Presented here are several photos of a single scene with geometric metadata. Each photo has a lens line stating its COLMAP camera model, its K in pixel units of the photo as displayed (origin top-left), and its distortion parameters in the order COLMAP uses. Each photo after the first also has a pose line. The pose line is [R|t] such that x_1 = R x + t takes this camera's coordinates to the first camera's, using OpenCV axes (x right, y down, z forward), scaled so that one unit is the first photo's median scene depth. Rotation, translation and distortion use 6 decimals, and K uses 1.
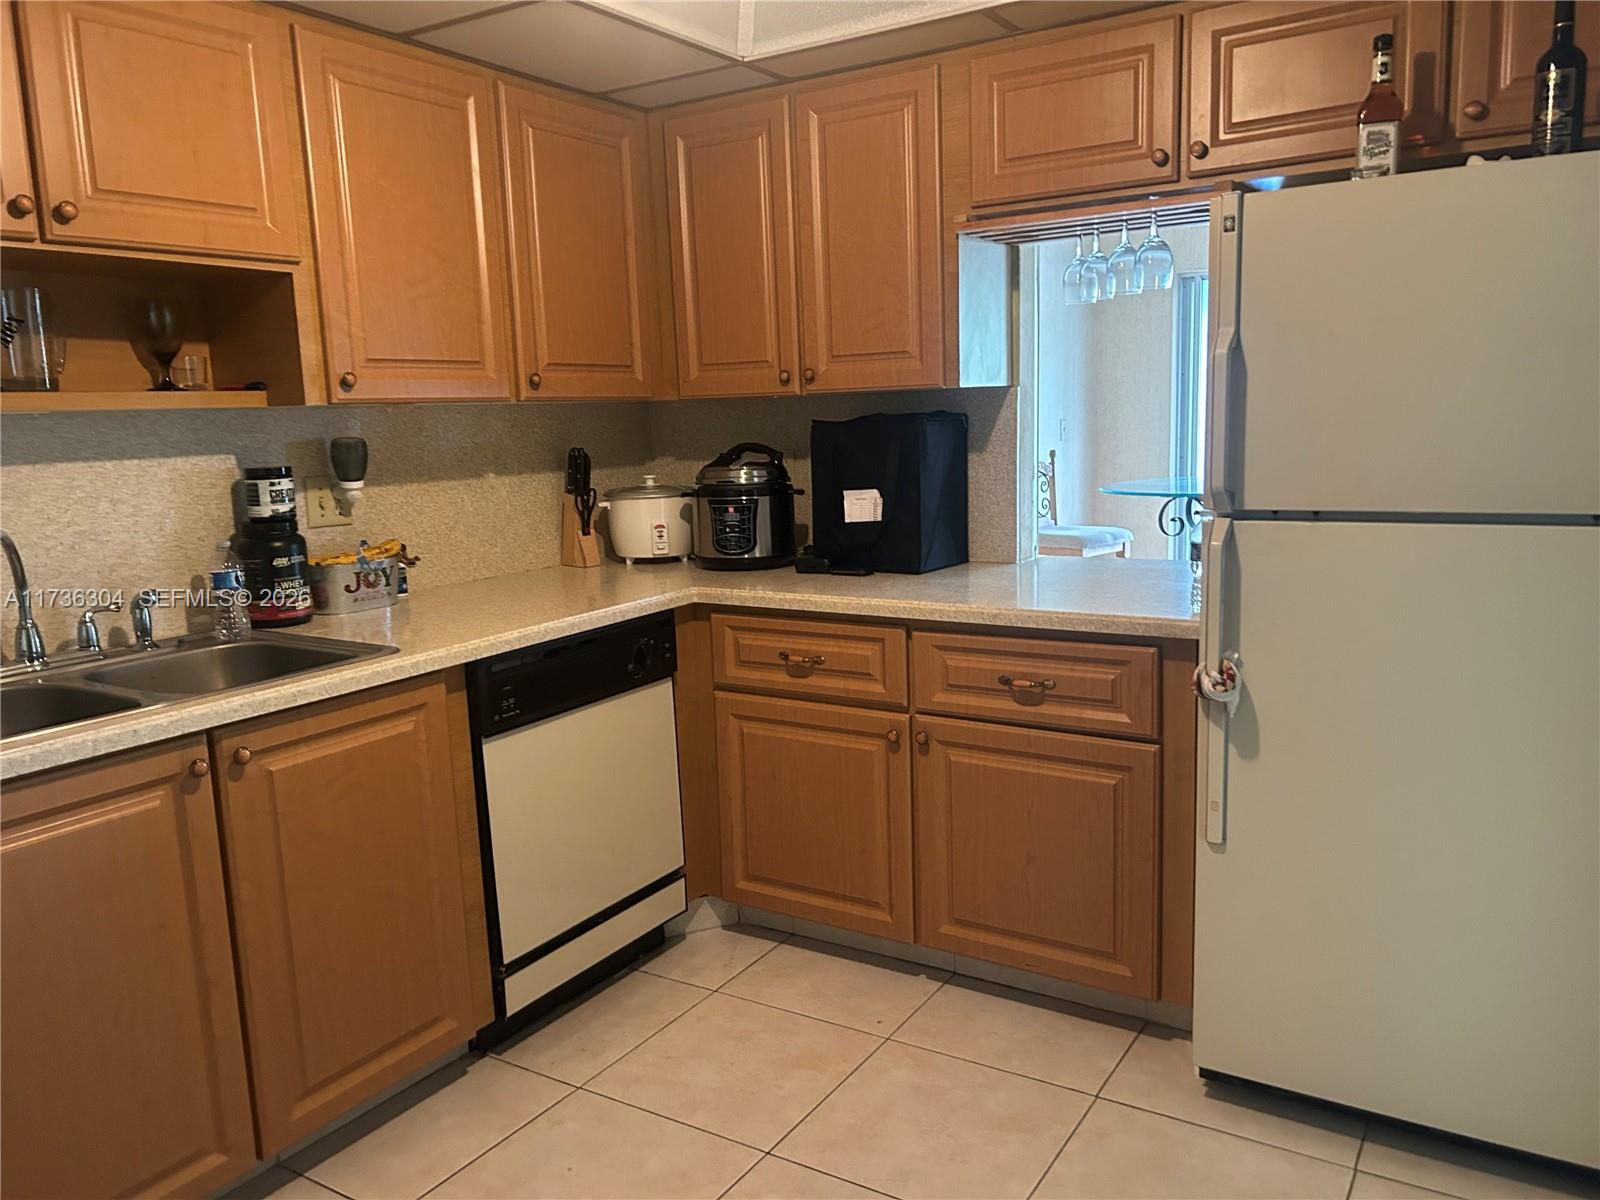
lens RADIAL K [[1202.2, 0, 829.5], [0, 1202.2, 605.9], [0, 0, 1]] dist [0.063599, -0.065370]
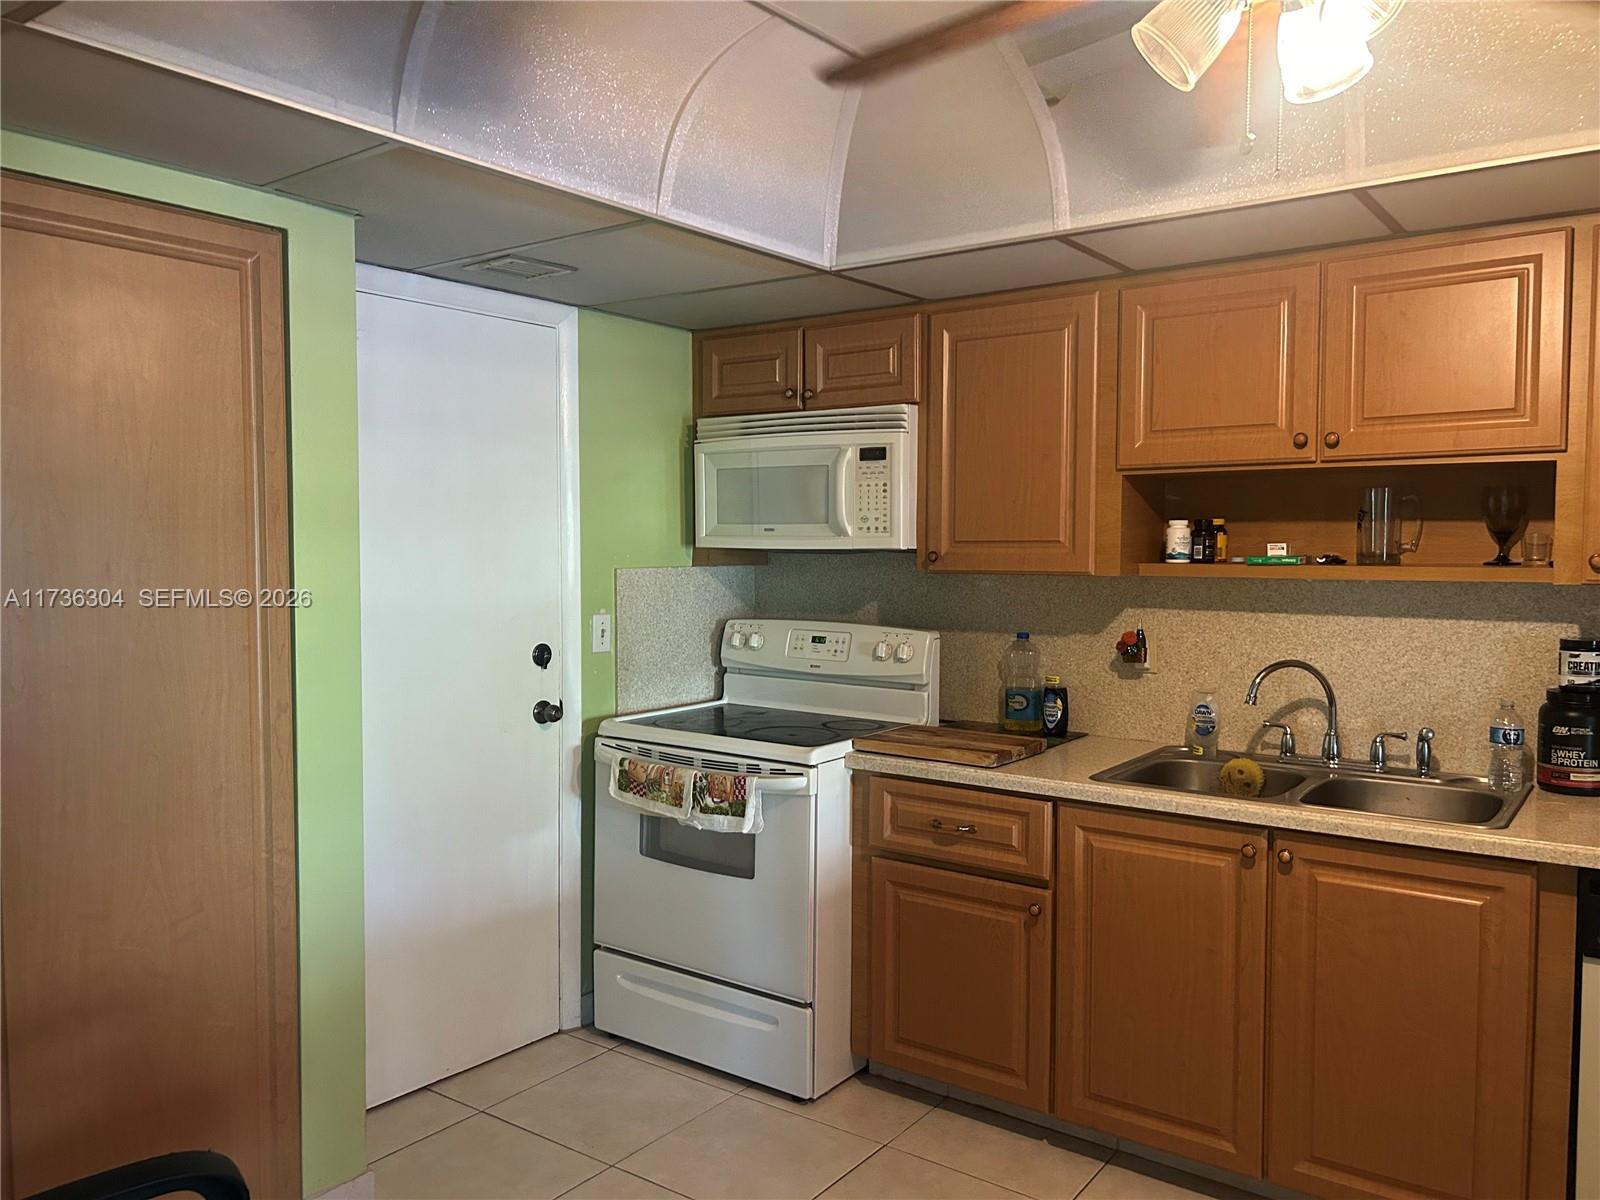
lens RADIAL K [[1202.2, 0, 810.0], [0, 1202.2, 604.7], [0, 0, 1]] dist [0.063599, -0.065370]
pose [[-0.072980, 0.082761, -0.993894, 0.610388], [-0.162813, 0.982194, 0.093742, -0.133126], [0.983954, 0.168660, -0.058206, 0.410051]]
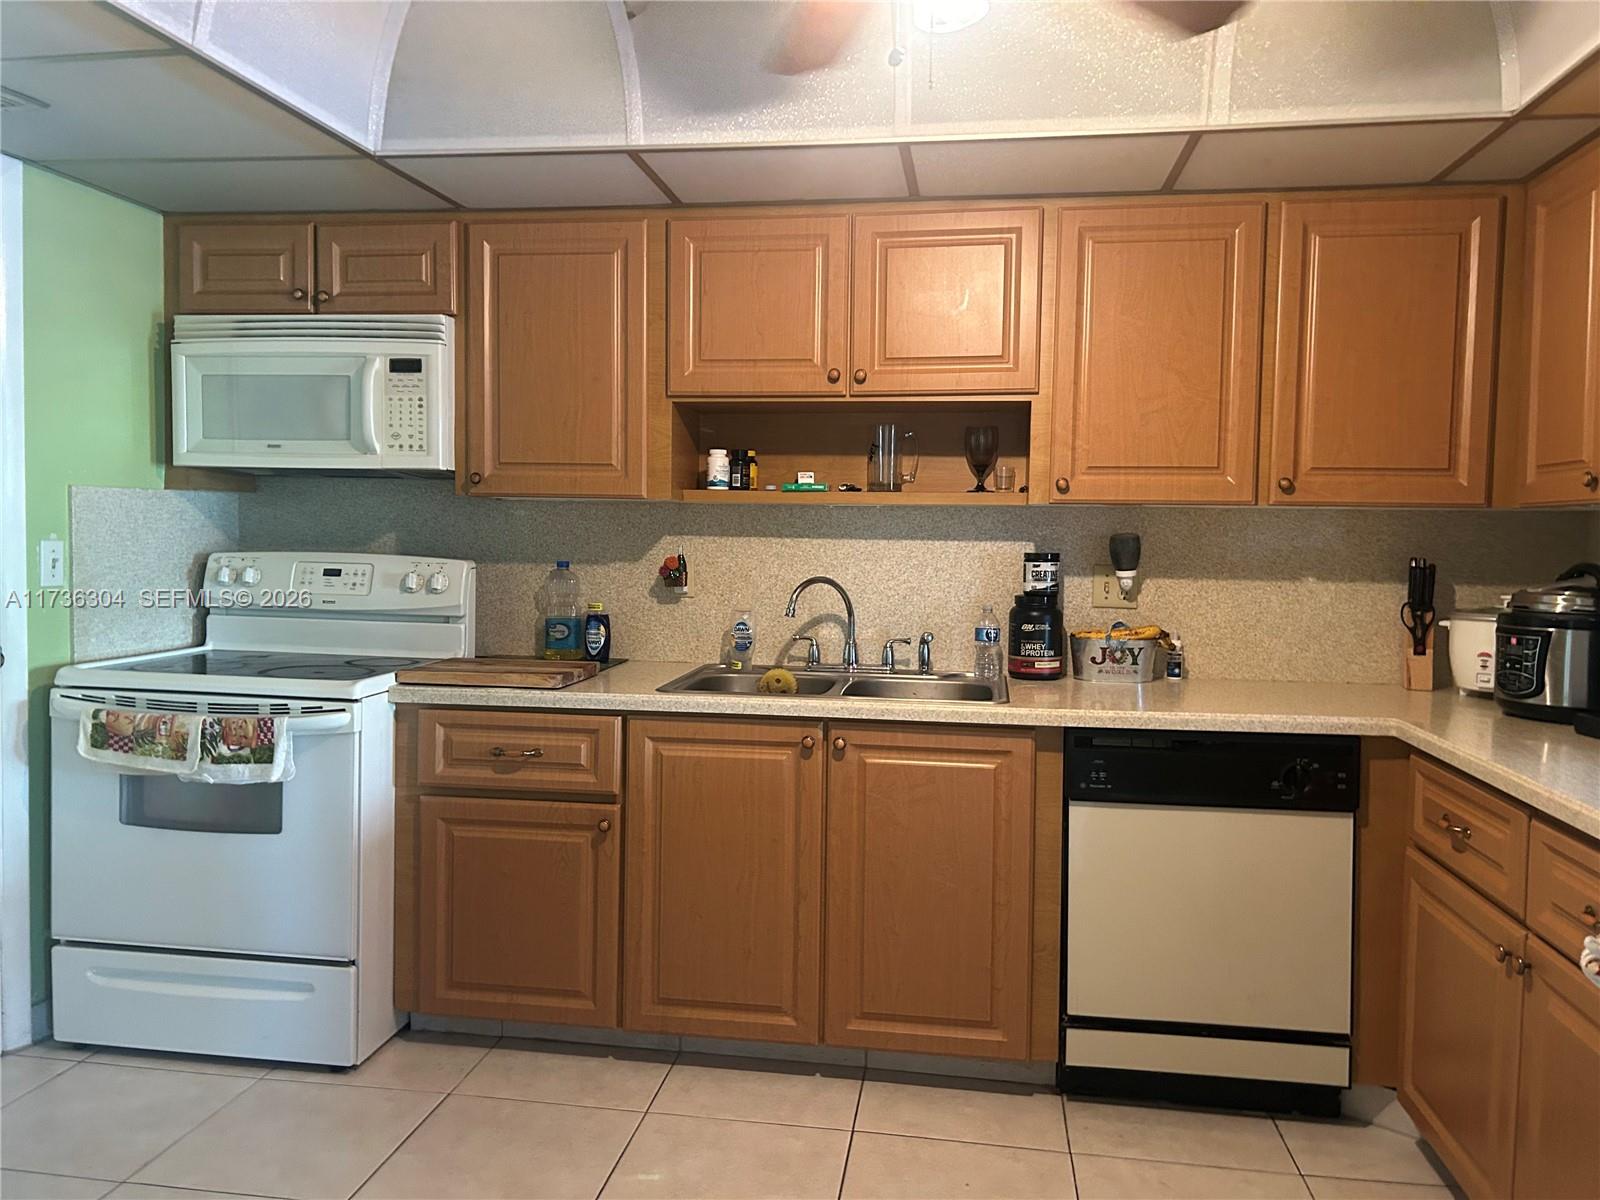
lens RADIAL K [[1202.2, 0, 797.0], [0, 1202.2, 586.5], [0, 0, 1]] dist [0.063599, -0.065370]
pose [[0.391658, 0.079025, -0.916711, 0.584367], [-0.176755, 0.984211, 0.009327, -0.046778], [0.902974, 0.158380, 0.399442, 0.279200]]
